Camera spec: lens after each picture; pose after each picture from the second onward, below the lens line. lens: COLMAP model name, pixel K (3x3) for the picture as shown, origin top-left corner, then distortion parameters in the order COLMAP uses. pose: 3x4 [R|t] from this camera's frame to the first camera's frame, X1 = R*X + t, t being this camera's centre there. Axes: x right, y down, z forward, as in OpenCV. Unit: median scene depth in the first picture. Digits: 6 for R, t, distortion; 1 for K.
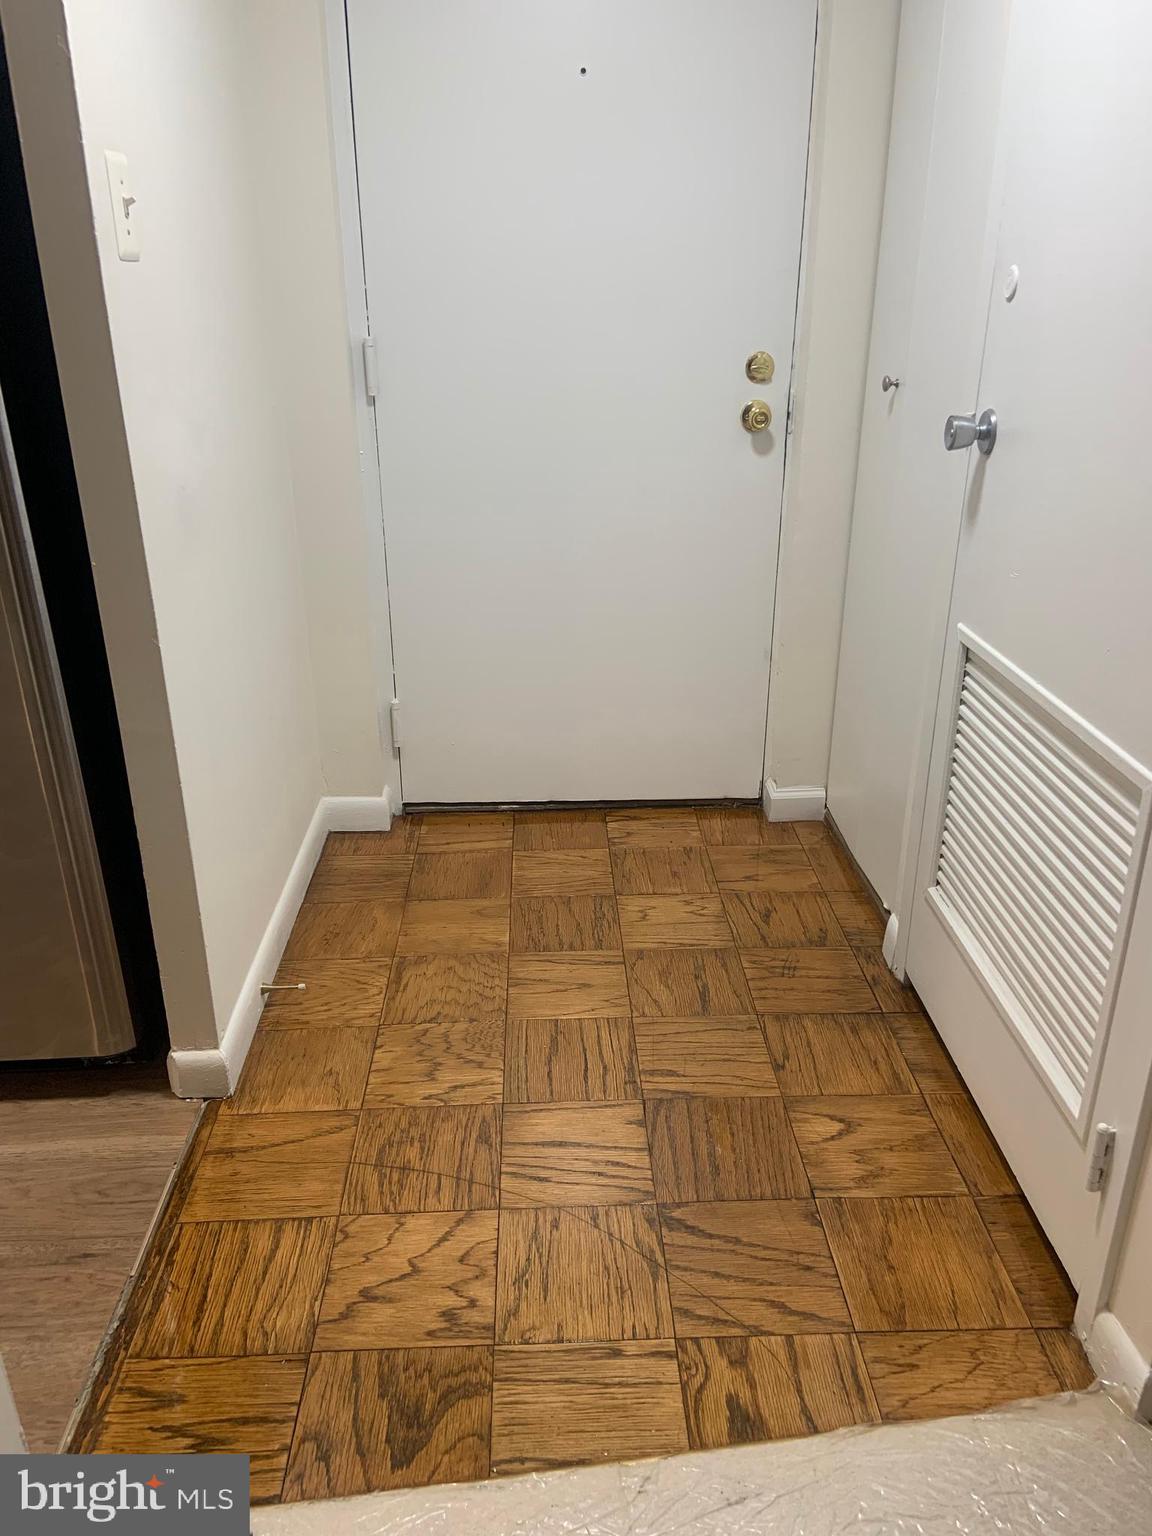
lens RADIAL K [[1174.1, 0, 575.6], [0, 1174.1, 774.1], [0, 0, 1]] dist [0.102158, -0.118930]
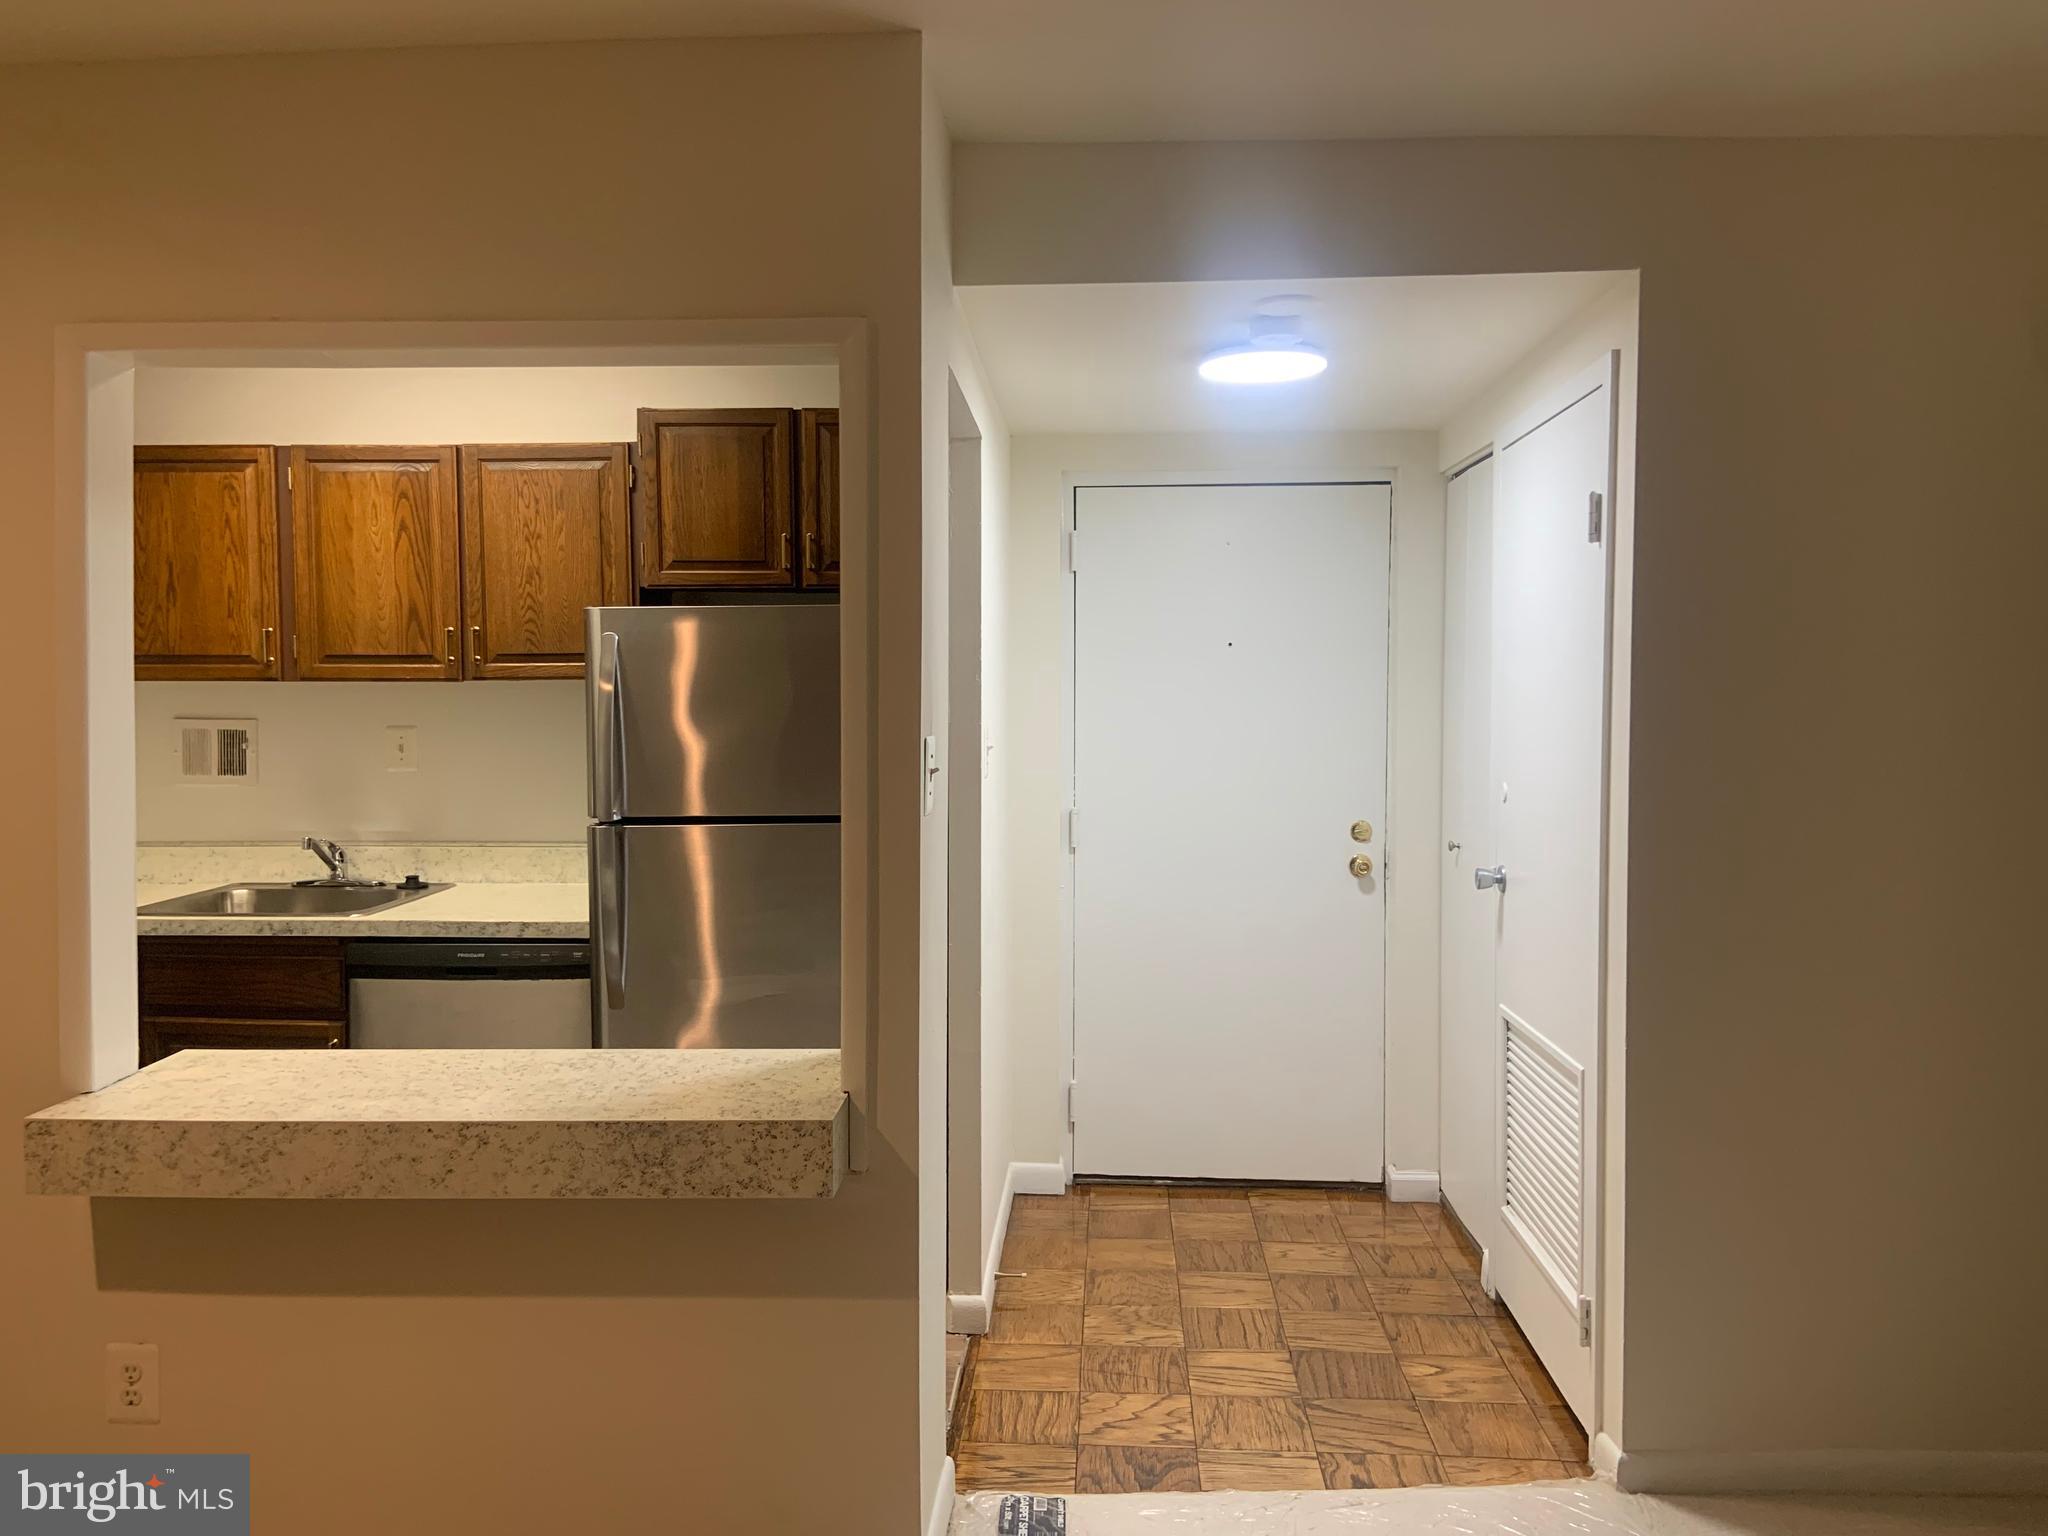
lens RADIAL K [[1565.5, 0, 1022.2], [0, 1565.5, 755.4], [0, 0, 1]] dist [0.102158, -0.118930]
pose [[0.995726, 0.007377, -0.092057, -0.085760], [-0.039325, 0.935783, -0.350375, 0.289598], [0.083561, 0.352498, 0.932074, -0.965342]]
